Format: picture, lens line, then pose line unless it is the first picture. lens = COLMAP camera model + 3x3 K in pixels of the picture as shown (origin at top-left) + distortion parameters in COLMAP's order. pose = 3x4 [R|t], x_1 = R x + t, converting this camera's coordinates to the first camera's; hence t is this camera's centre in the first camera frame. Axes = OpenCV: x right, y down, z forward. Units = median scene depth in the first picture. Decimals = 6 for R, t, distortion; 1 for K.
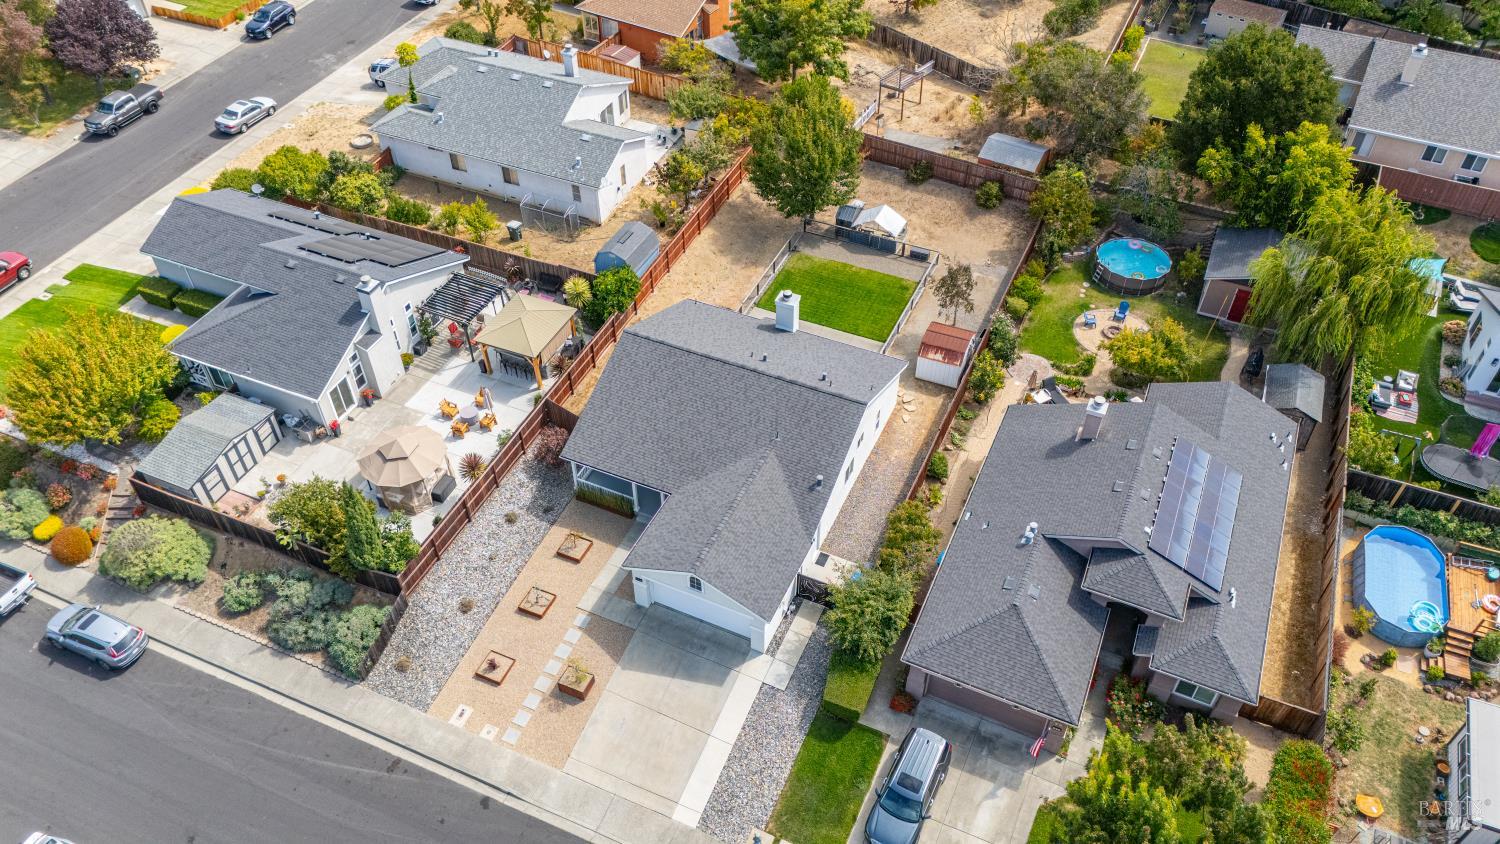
lens RADIAL K [[1098.9, 0, 752.4], [0, 1098.9, 425.6], [0, 0, 1]] dist [0.078122, -0.075120]
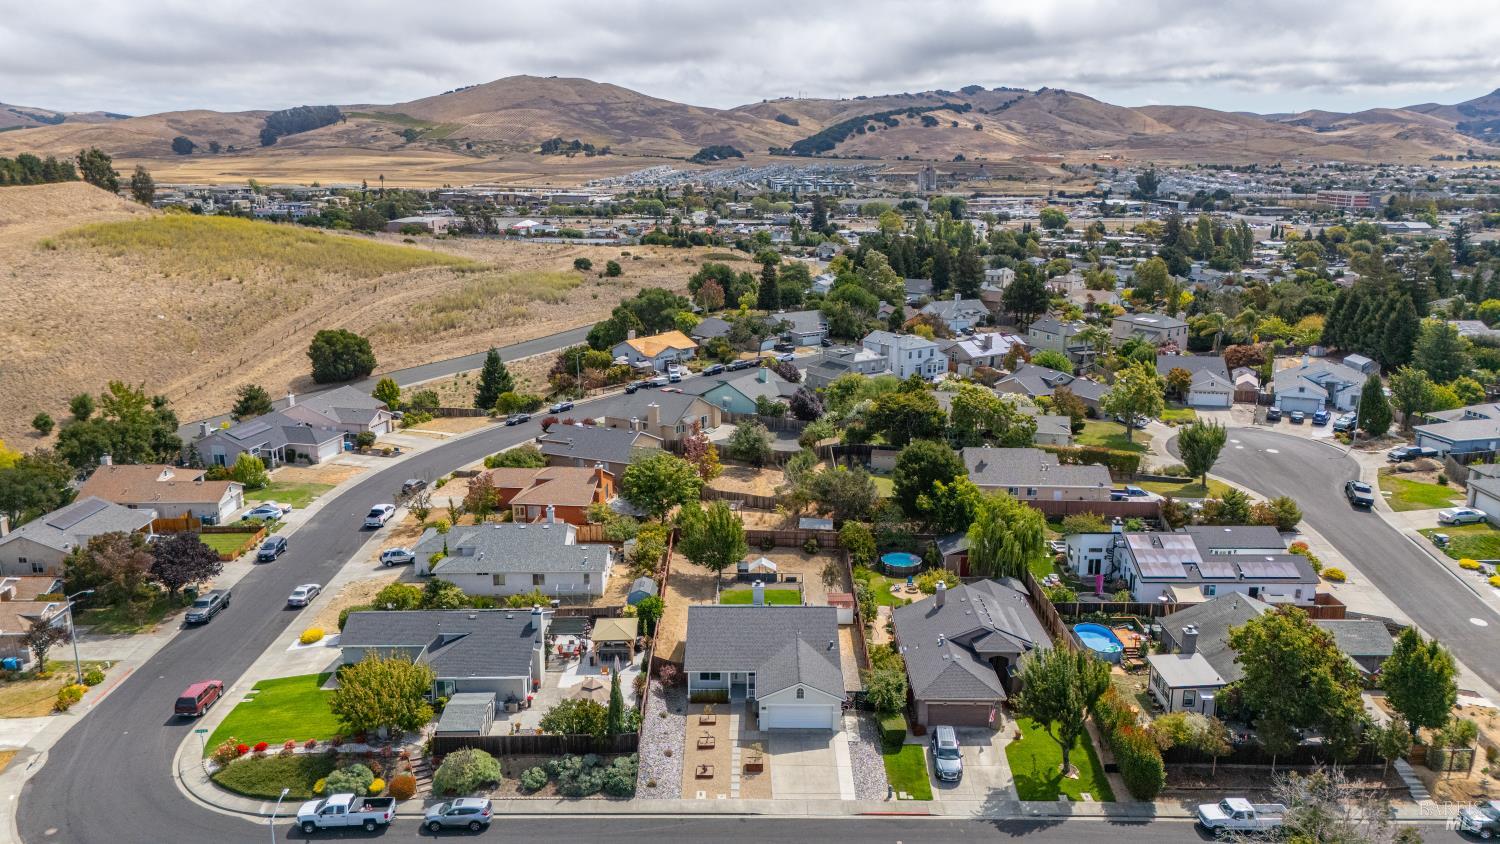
lens RADIAL K [[1098.9, 0, 751.8], [0, 1098.9, 424.9], [0, 0, 1]] dist [0.078122, -0.075120]
pose [[0.913038, -0.099789, 0.395479, -0.640838], [0.285393, 0.849019, -0.444655, 0.442253], [-0.291398, 0.518854, 0.803665, -0.550486]]
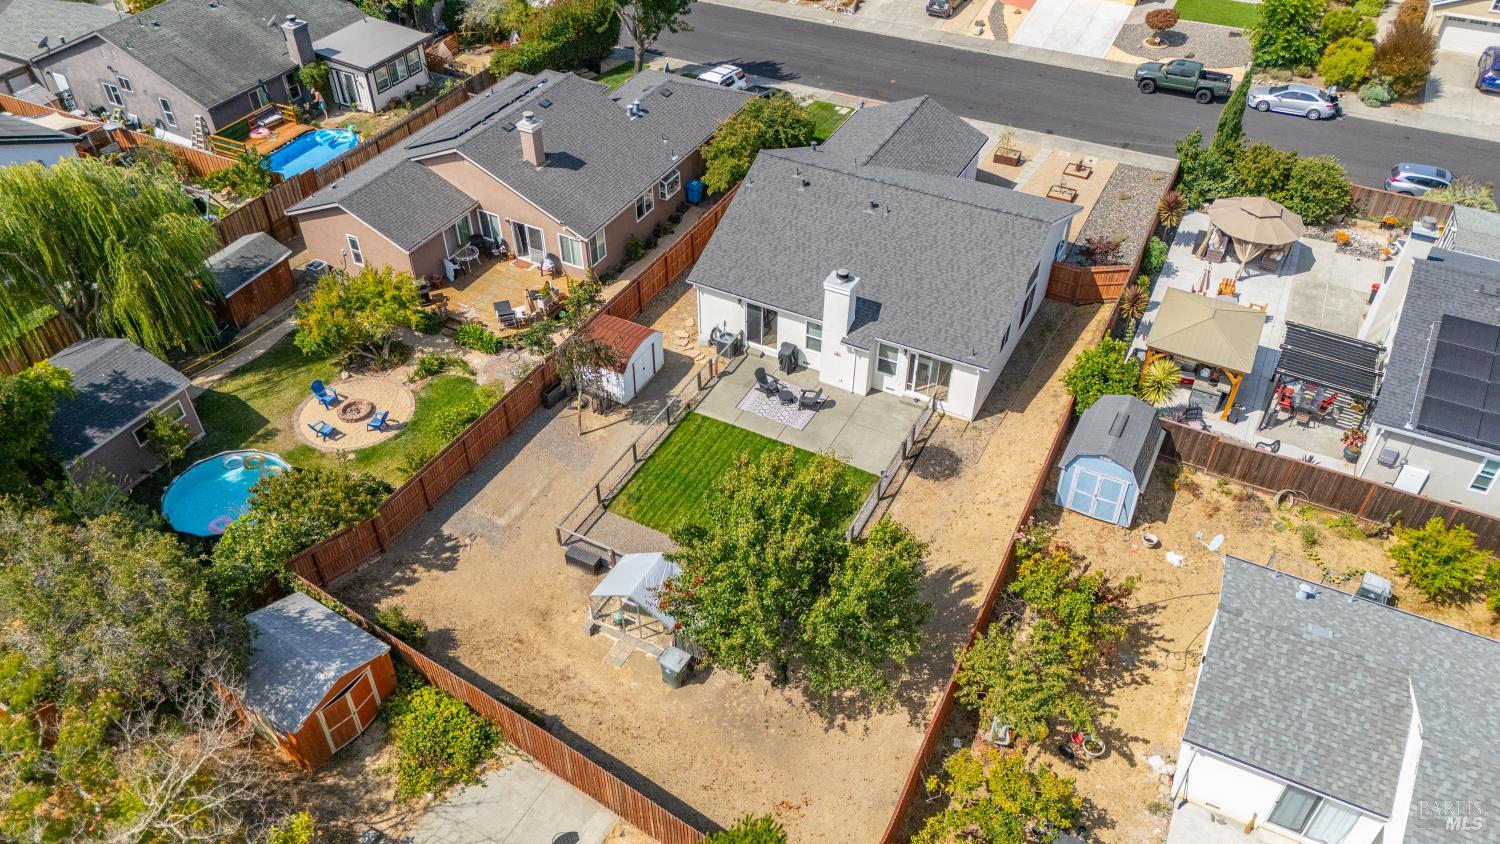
lens RADIAL K [[1098.9, 0, 748.2], [0, 1098.9, 428.6], [0, 0, 1]] dist [0.078122, -0.075120]
pose [[-0.998401, -0.036002, 0.043579, 0.056477], [0.040746, 0.075997, 0.996275, -0.809087], [-0.039179, 0.996458, -0.074409, 1.125671]]
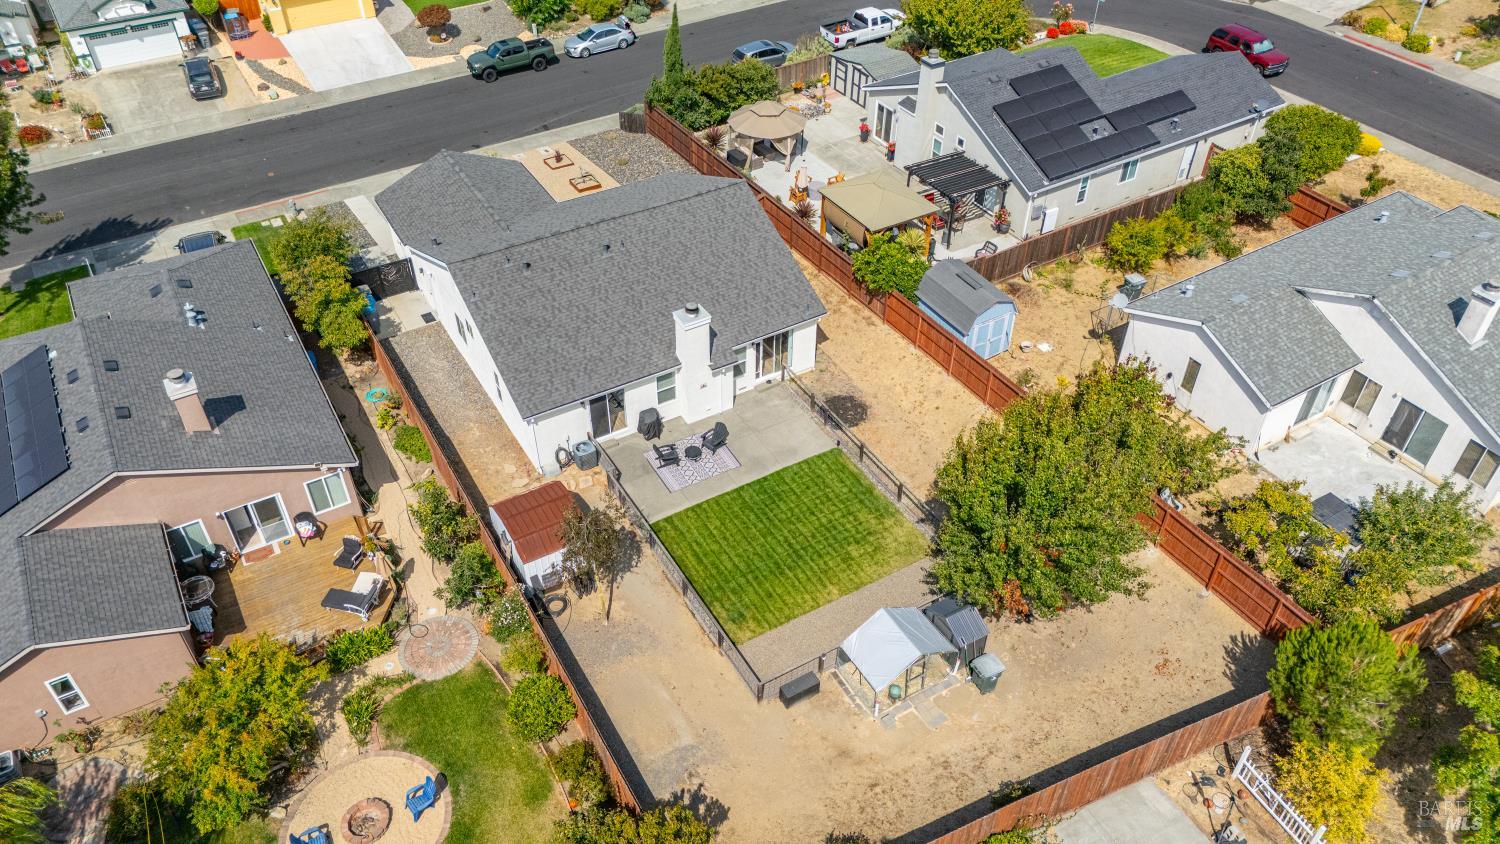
lens RADIAL K [[1098.9, 0, 751.4], [0, 1098.9, 424.6], [0, 0, 1]] dist [0.078122, -0.075120]
pose [[-0.573001, 0.538882, -0.617475, 0.465621], [-0.576790, 0.270083, 0.770953, -0.638978], [0.582222, 0.797911, 0.156064, 0.946250]]
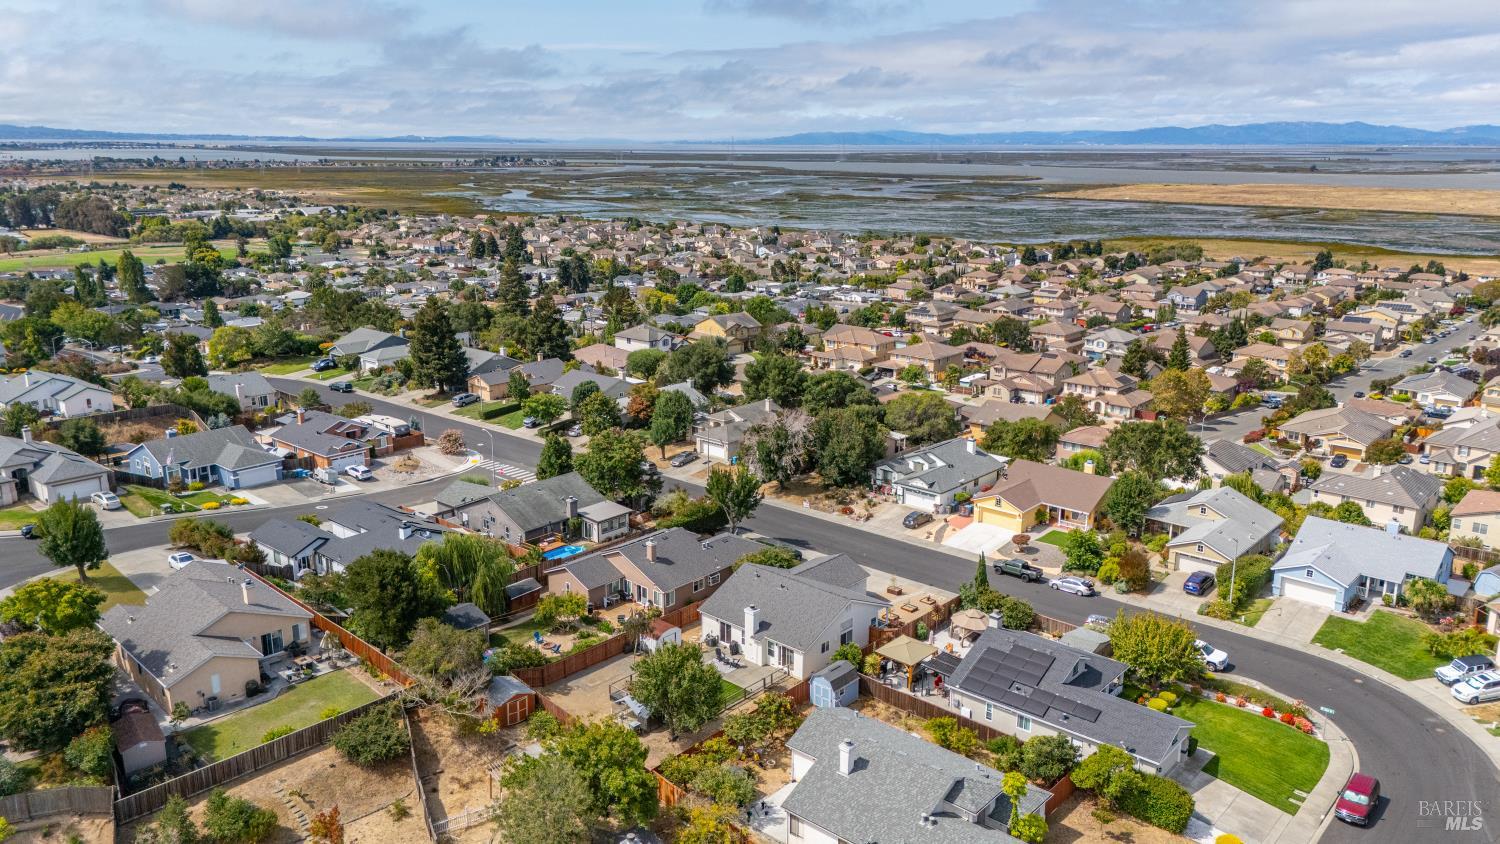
lens RADIAL K [[1098.9, 0, 748.8], [0, 1098.9, 423.4], [0, 0, 1]] dist [0.078122, -0.075120]
pose [[-0.951696, -0.076328, 0.297403, -0.436246], [0.215429, 0.524184, 0.823906, -1.626631], [-0.218781, 0.848177, -0.482421, 1.539362]]
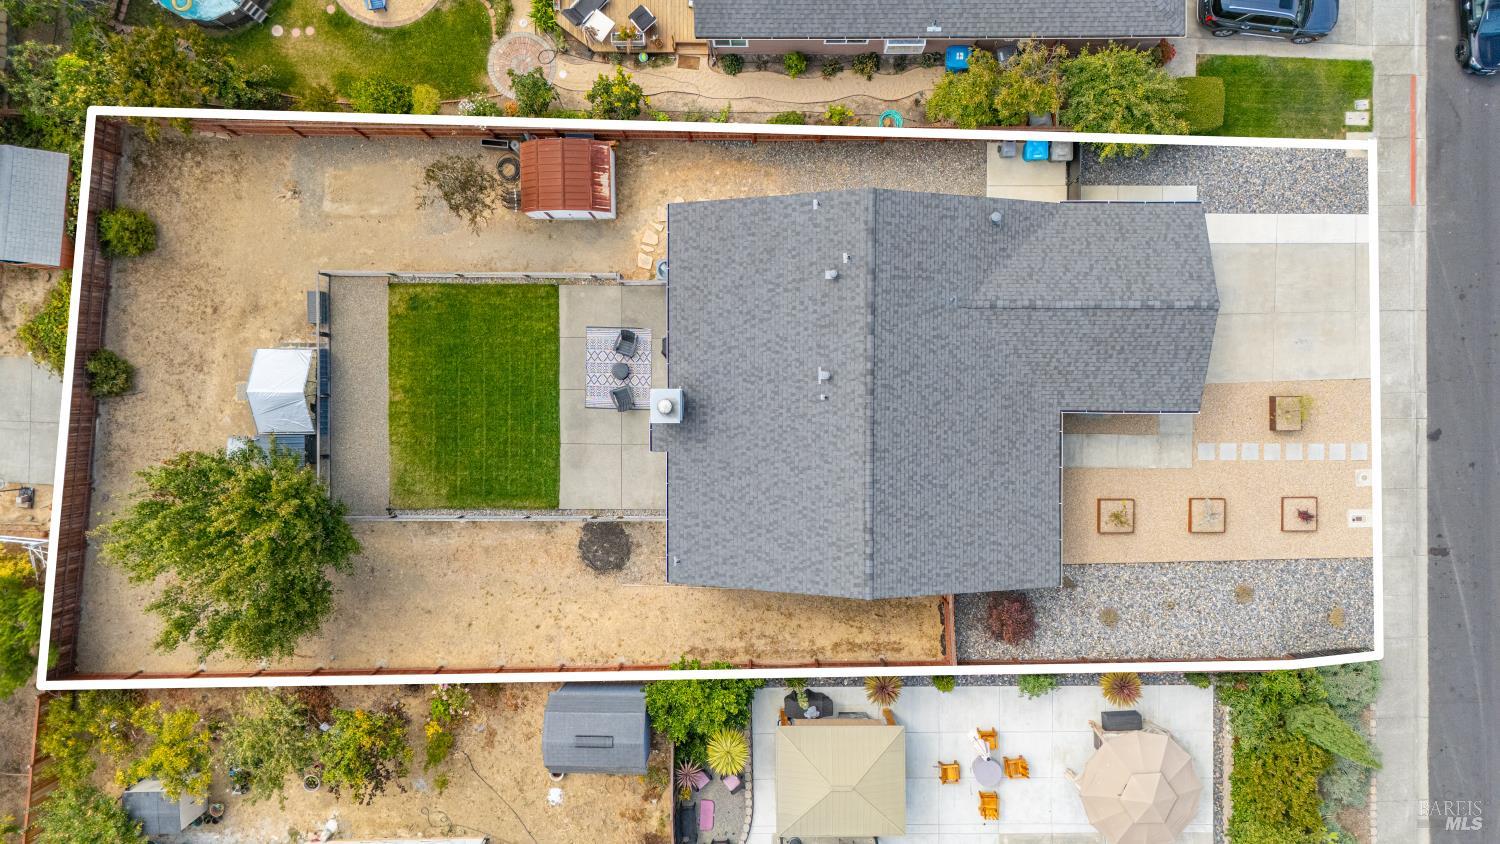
lens RADIAL K [[1098.9, 0, 748.1], [0, 1098.9, 421.6], [0, 0, 1]] dist [0.078122, -0.075120]
pose [[-0.410089, -0.911933, -0.014343, 0.013198], [0.649704, -0.303131, 0.697135, -0.505122], [-0.640088, 0.276568, 0.716797, 0.518854]]
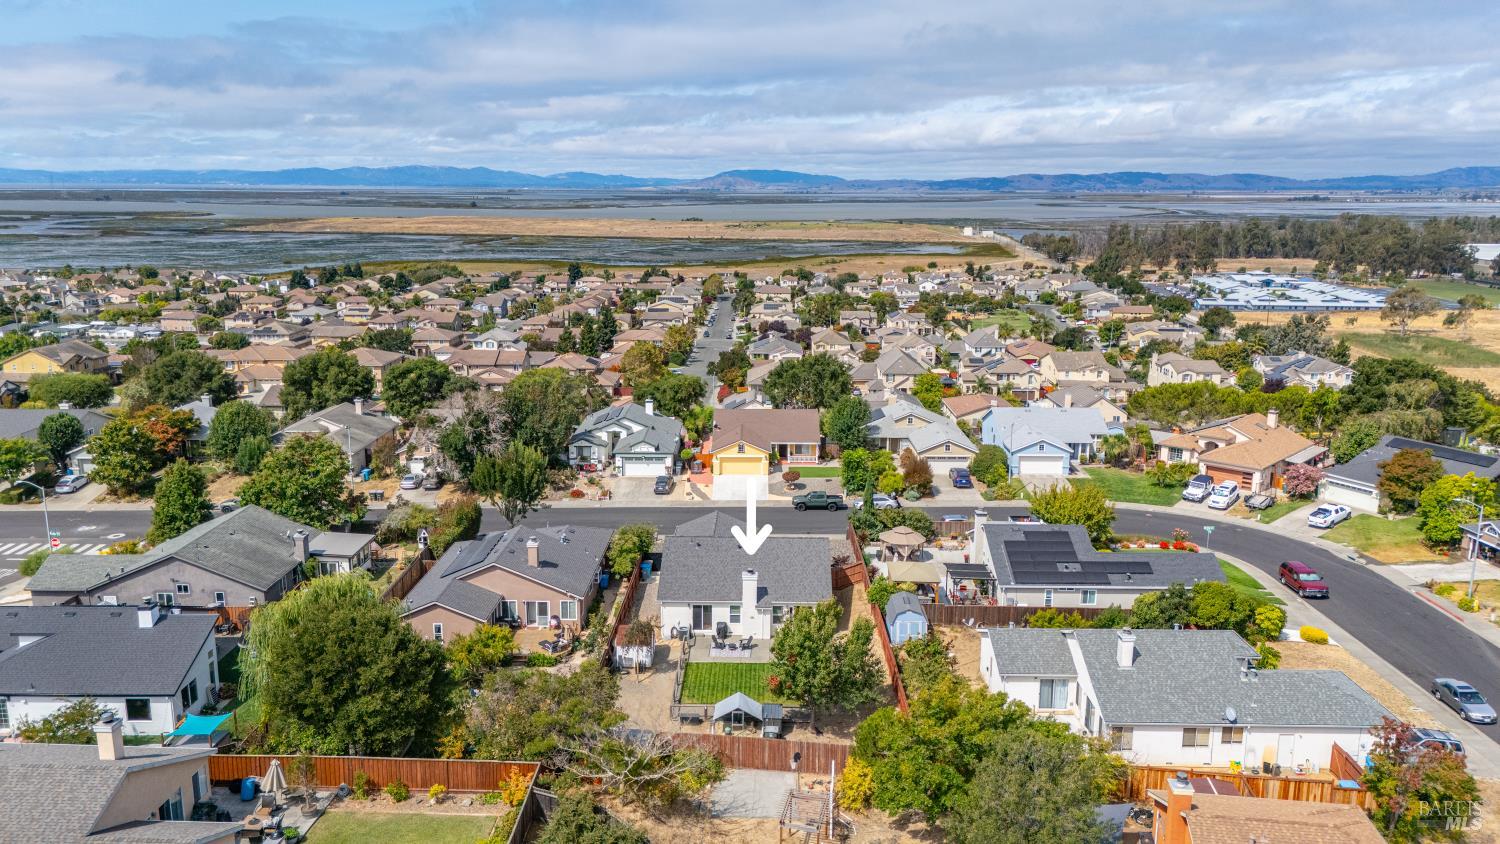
lens RADIAL K [[1098.9, 0, 753.0], [0, 1098.9, 427.6], [0, 0, 1]] dist [0.078122, -0.075120]
pose [[-0.918113, 0.085473, -0.386993, 0.536843], [-0.278703, 0.554990, 0.783780, -1.277654], [0.281769, 0.827454, -0.485722, 1.486455]]
